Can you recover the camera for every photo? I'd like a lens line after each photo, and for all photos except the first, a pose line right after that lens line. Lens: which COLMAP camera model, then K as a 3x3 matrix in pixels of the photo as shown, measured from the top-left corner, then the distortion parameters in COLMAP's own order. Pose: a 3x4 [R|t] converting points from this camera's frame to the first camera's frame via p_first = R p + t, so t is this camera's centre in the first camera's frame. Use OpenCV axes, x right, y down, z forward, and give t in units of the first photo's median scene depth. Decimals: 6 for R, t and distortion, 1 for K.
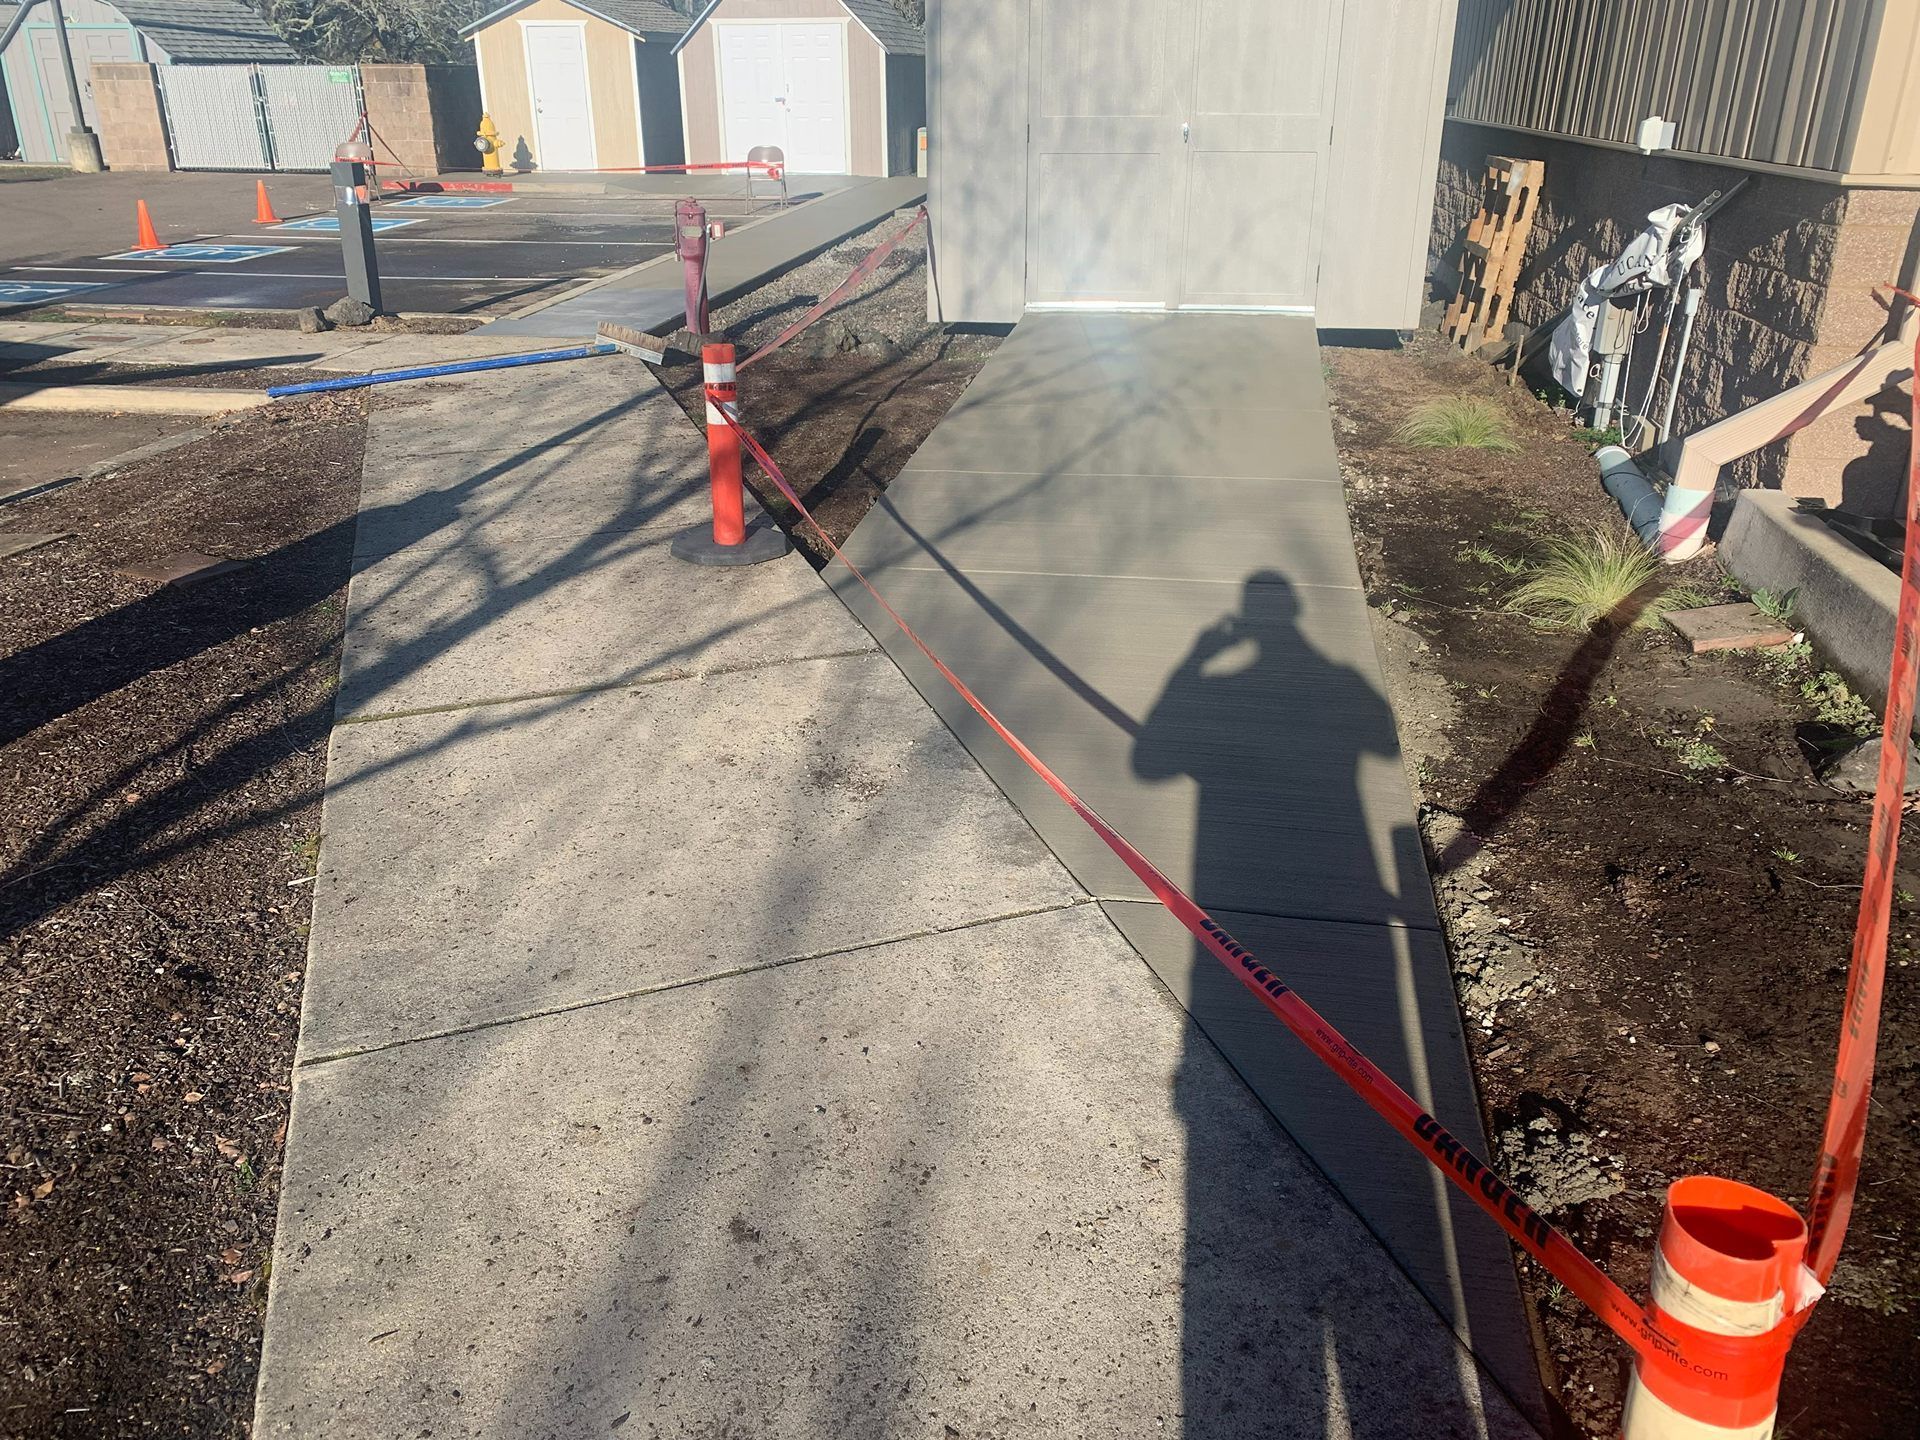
lens RADIAL K [[1428.5, 0, 950.0], [0, 1428.5, 680.0], [0, 0, 1]] dist [0.058522, -0.065865]
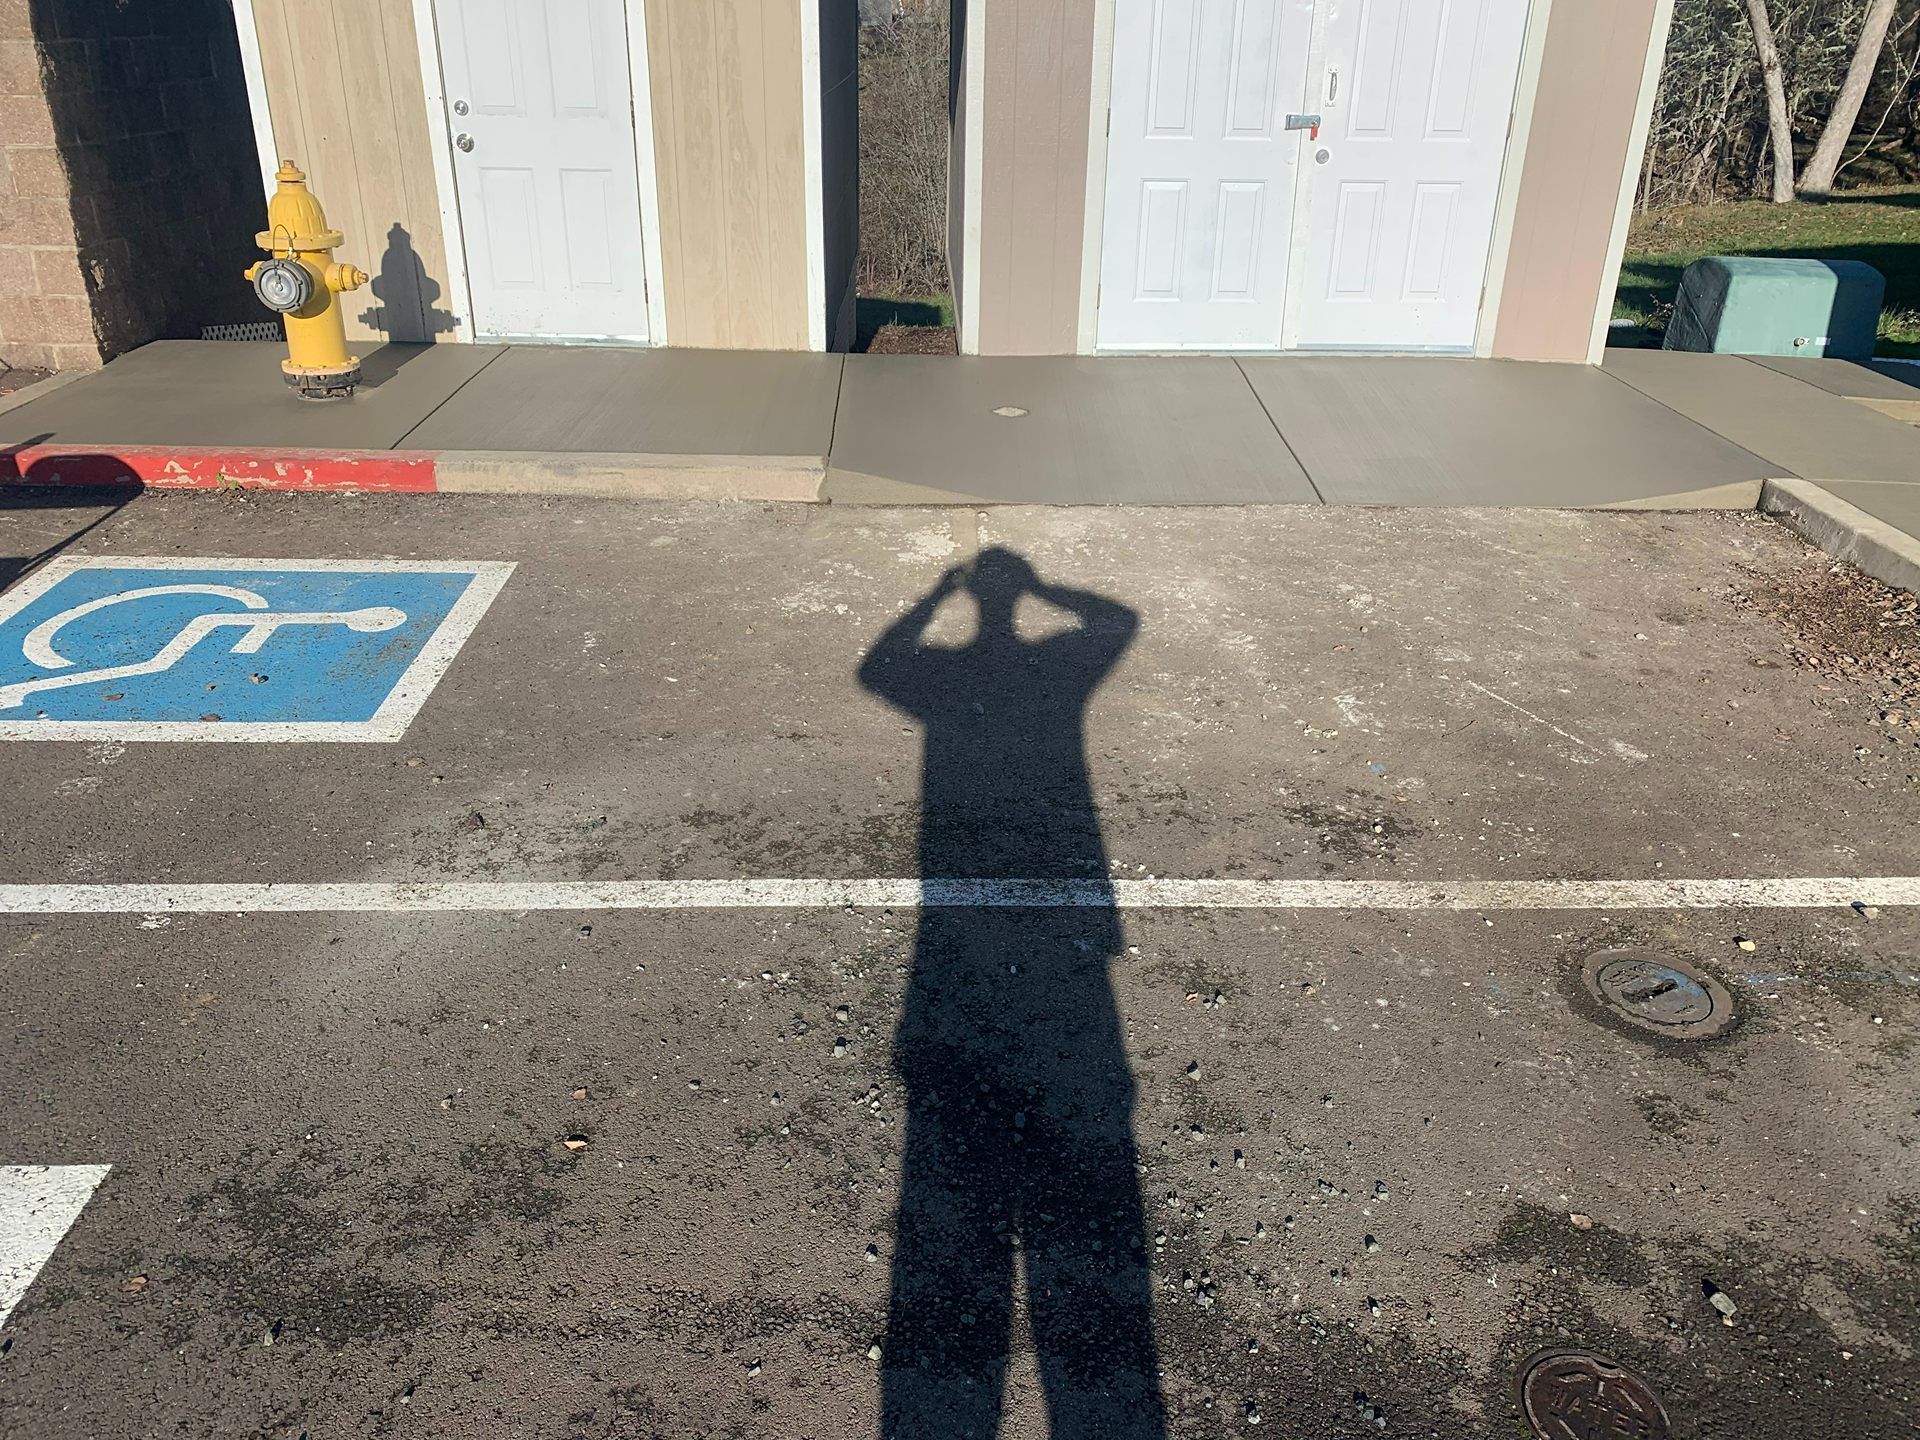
lens RADIAL K [[1428.5, 0, 950.0], [0, 1428.5, 680.0], [0, 0, 1]] dist [0.058522, -0.065865]
pose [[0.982649, -0.056206, 0.176756, -0.247207], [0.050104, 0.997990, 0.038805, -0.293852], [-0.178582, -0.029276, 0.983489, 0.695020]]
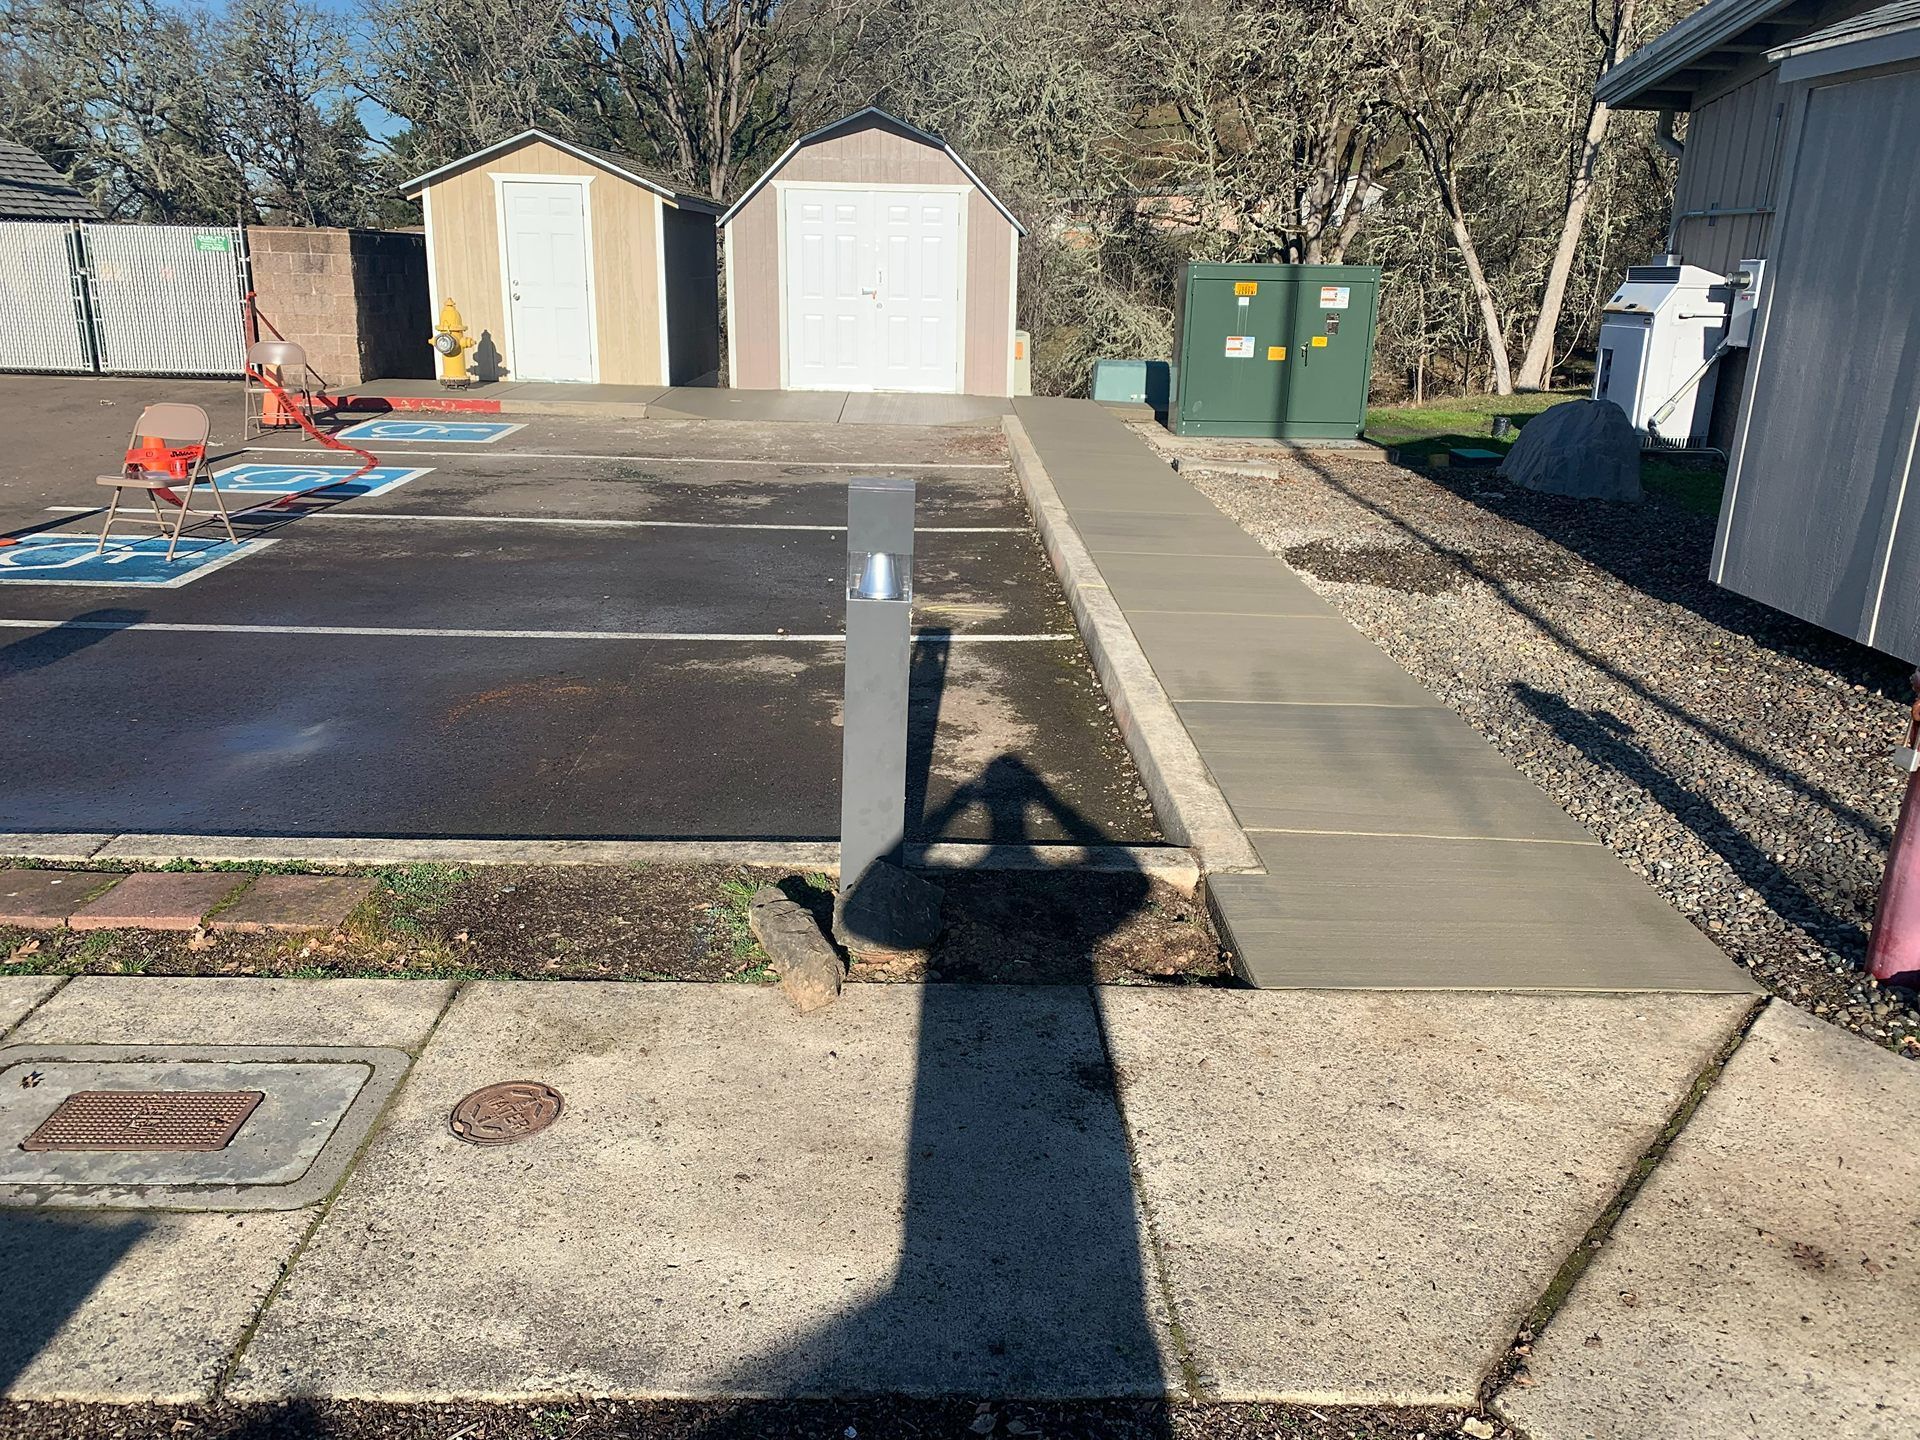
lens RADIAL K [[1428.5, 0, 950.0], [0, 1428.5, 680.0], [0, 0, 1]] dist [0.058522, -0.065865]
pose [[0.984511, -0.023465, 0.173748, -0.203837], [0.043403, 0.992776, -0.111861, -0.121664], [-0.169868, 0.117670, 0.978416, 0.299609]]
